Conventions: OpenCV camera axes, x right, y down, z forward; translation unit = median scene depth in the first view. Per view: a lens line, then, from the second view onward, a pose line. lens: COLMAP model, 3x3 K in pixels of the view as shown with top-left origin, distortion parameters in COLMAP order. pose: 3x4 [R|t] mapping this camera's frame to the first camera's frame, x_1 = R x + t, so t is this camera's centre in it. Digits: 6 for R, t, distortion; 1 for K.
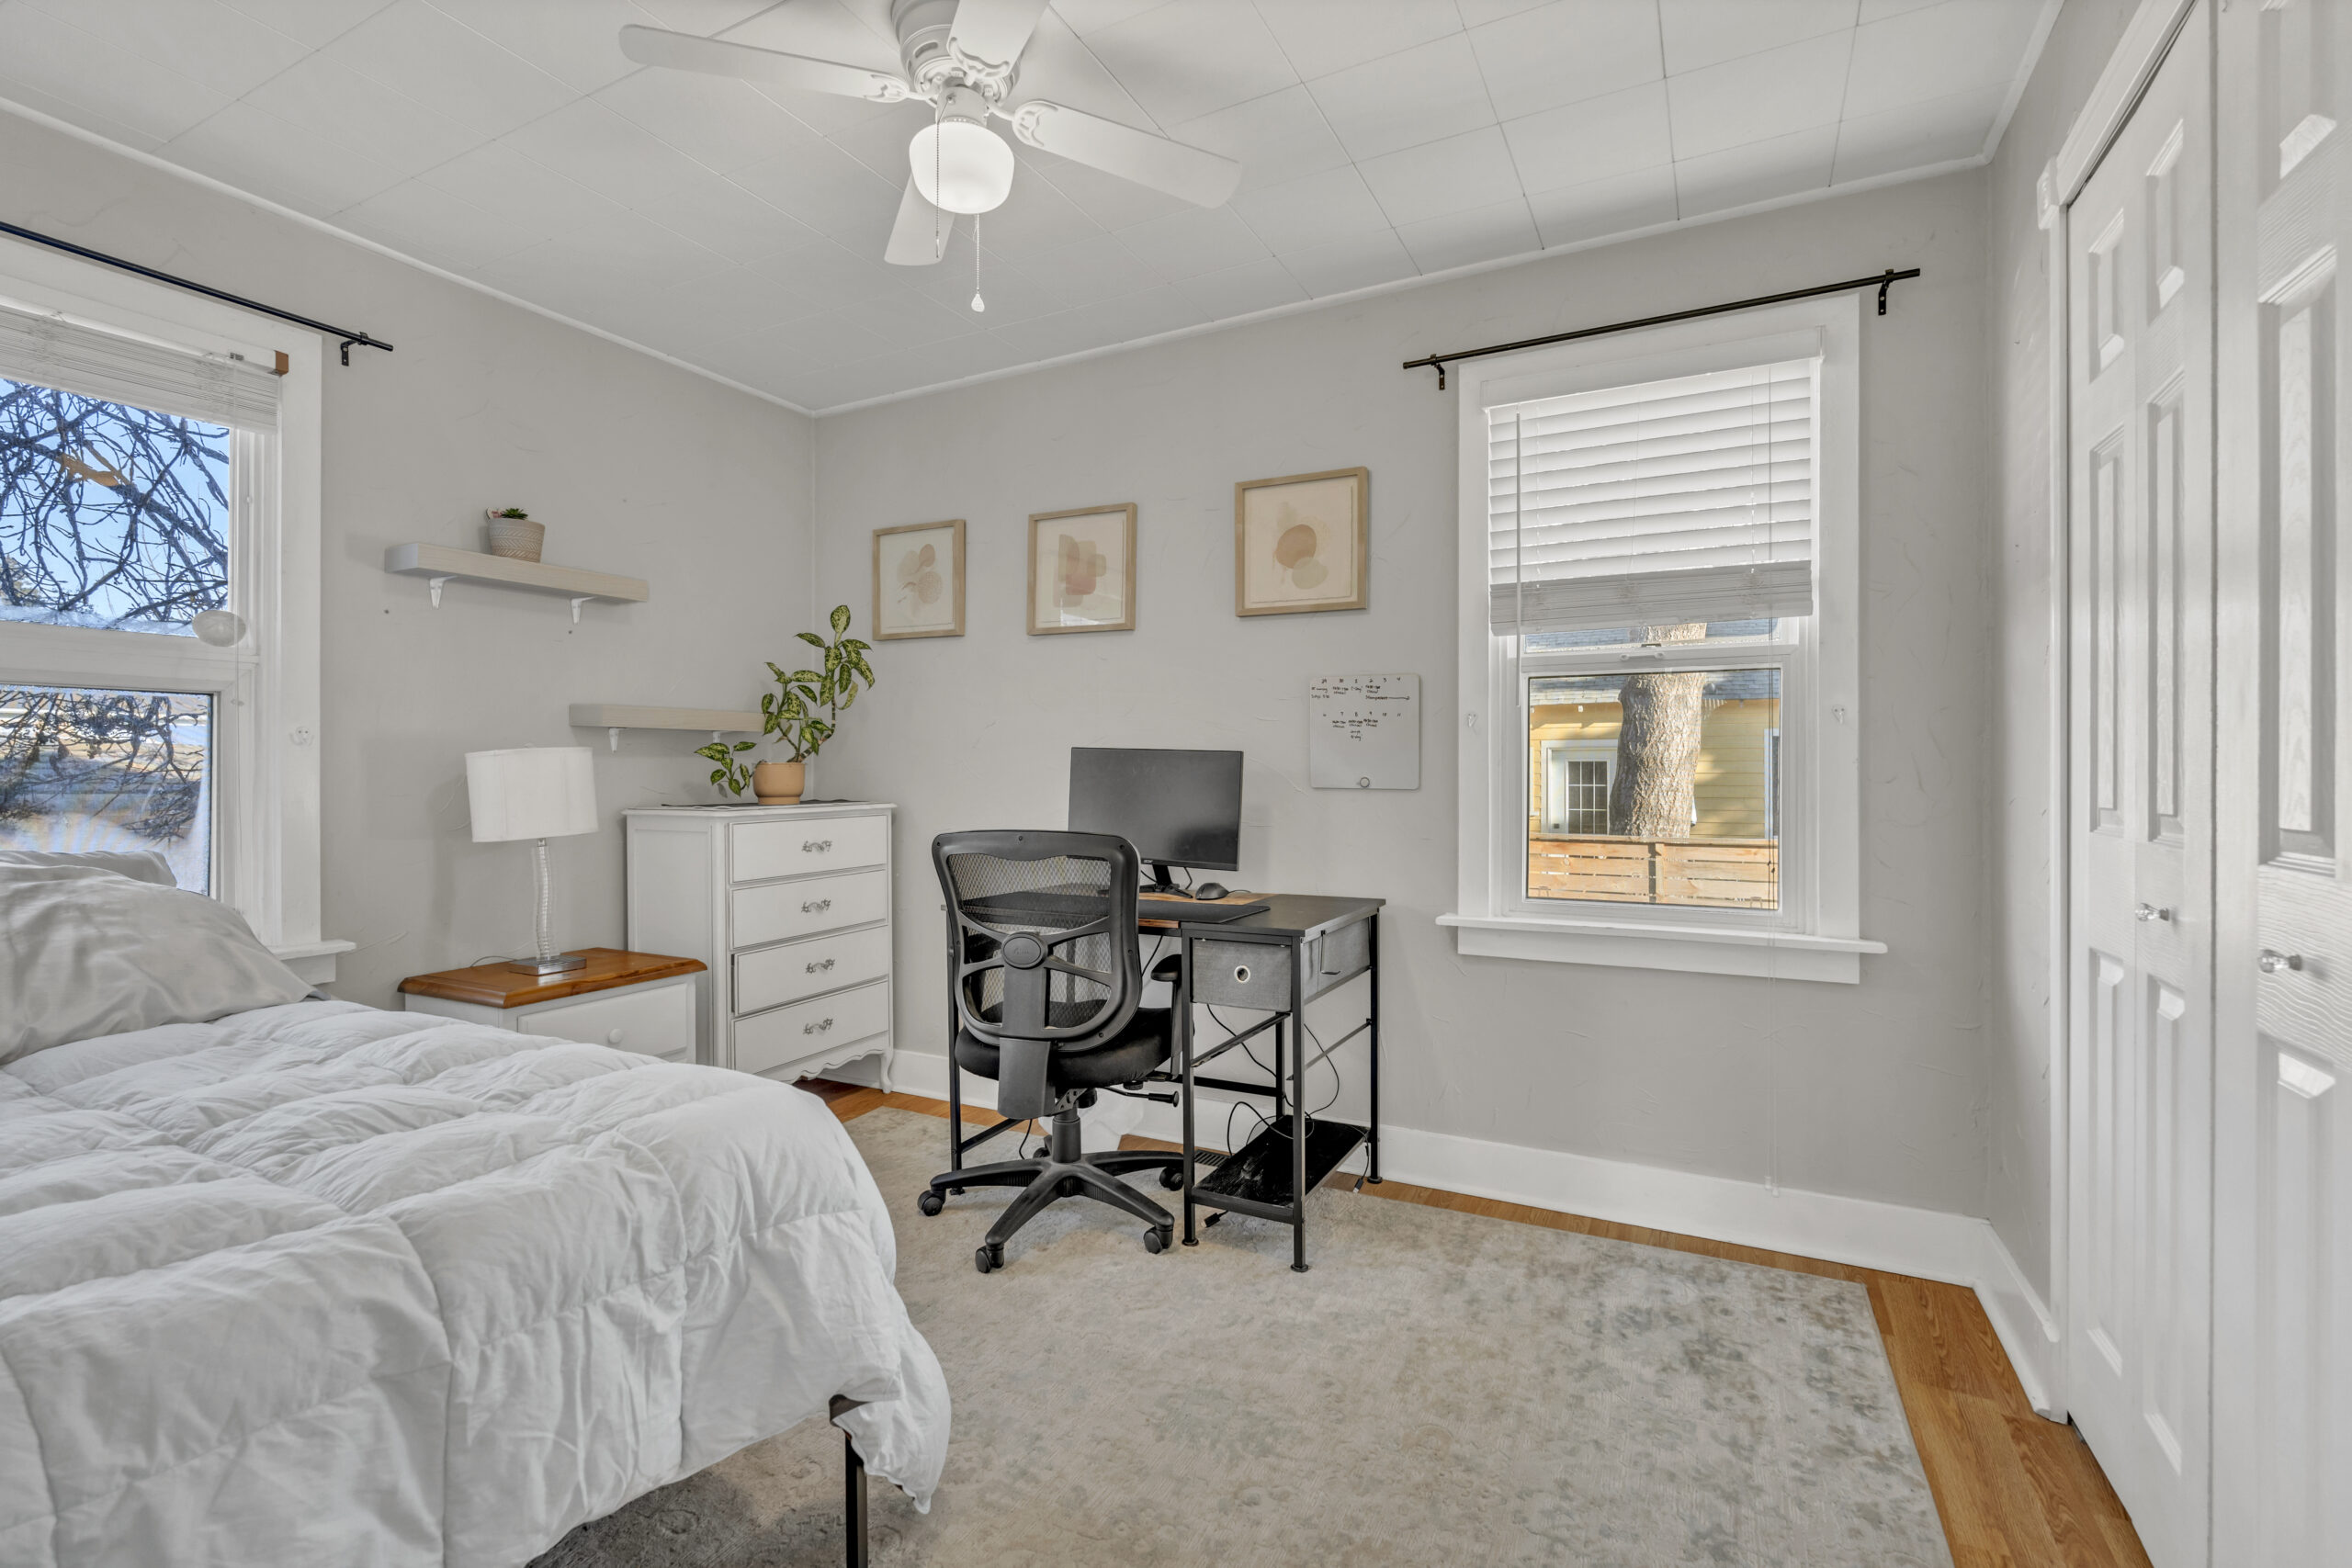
lens RADIAL K [[1039.6, 0, 1178.2], [0, 1039.6, 790.9], [0, 0, 1]] dist [-0.004357, -0.000034]
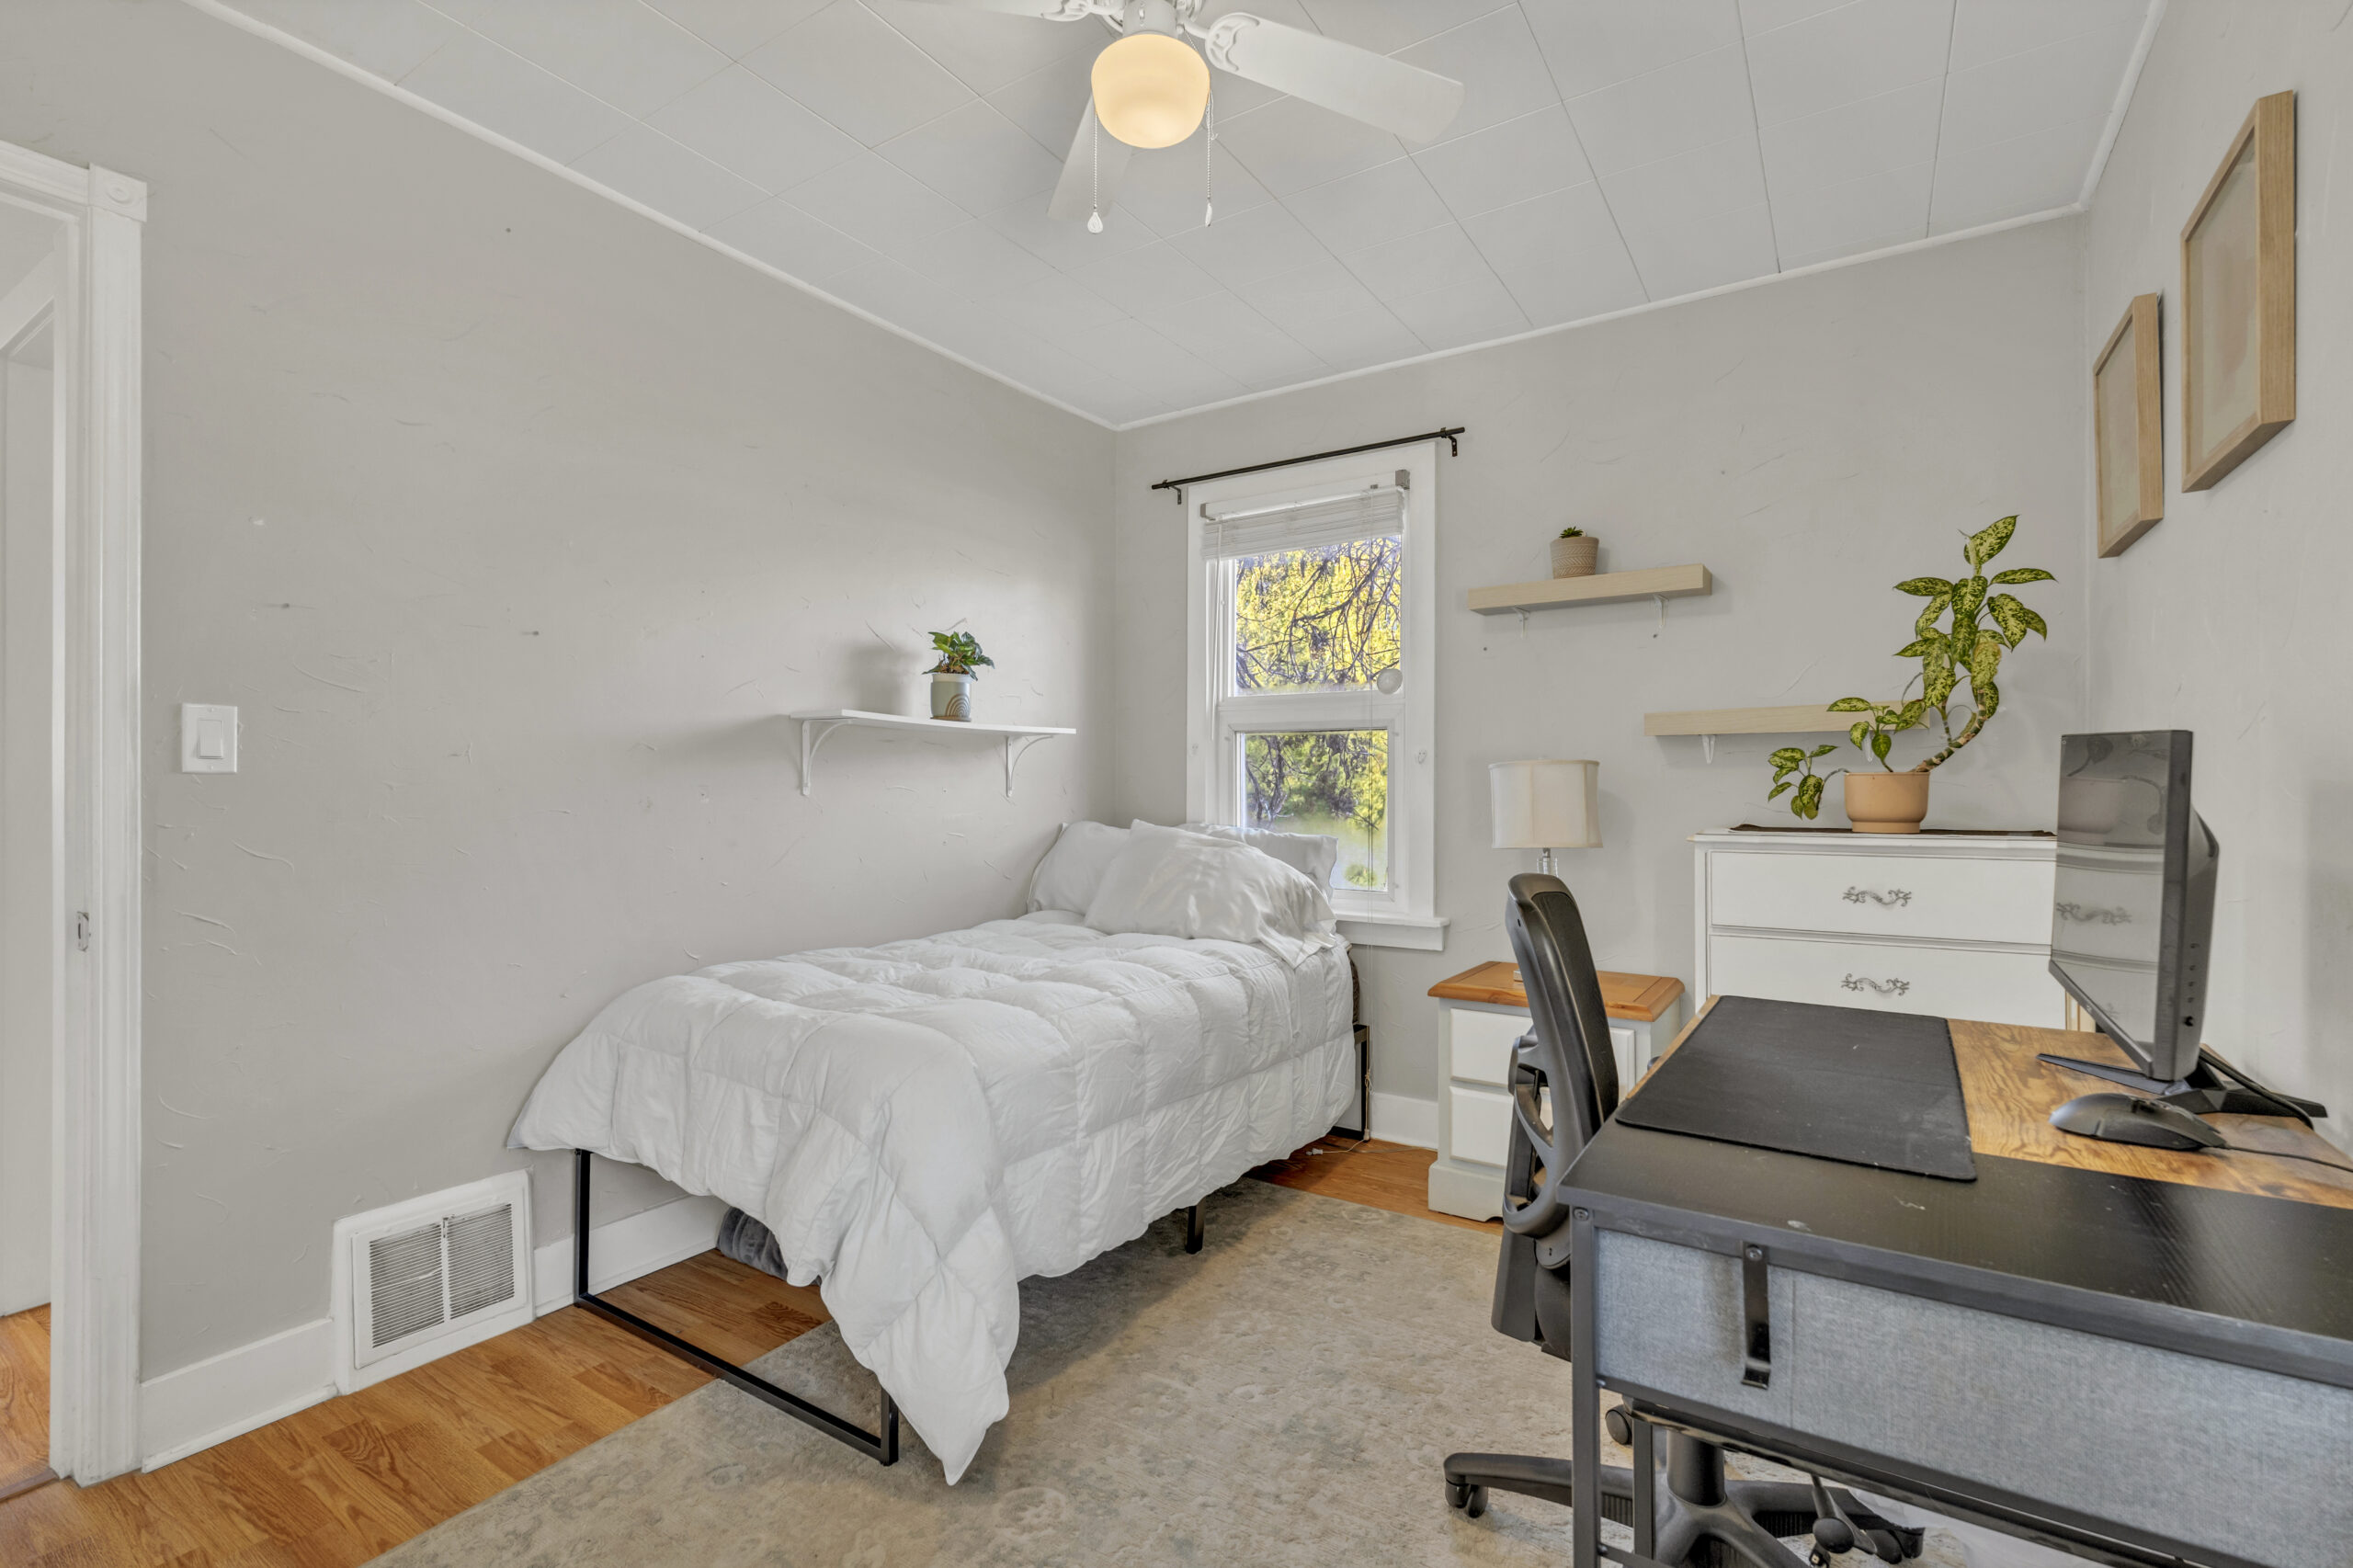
lens RADIAL K [[1040.1, 0, 1178.7], [0, 1040.1, 790.9], [0, 0, 1]] dist [-0.004357, -0.000034]
pose [[-0.085989, 0.003578, -0.996290, 0.483749], [-0.027475, 0.999605, 0.005961, -0.008177], [0.995917, 0.027885, -0.085856, 0.806746]]
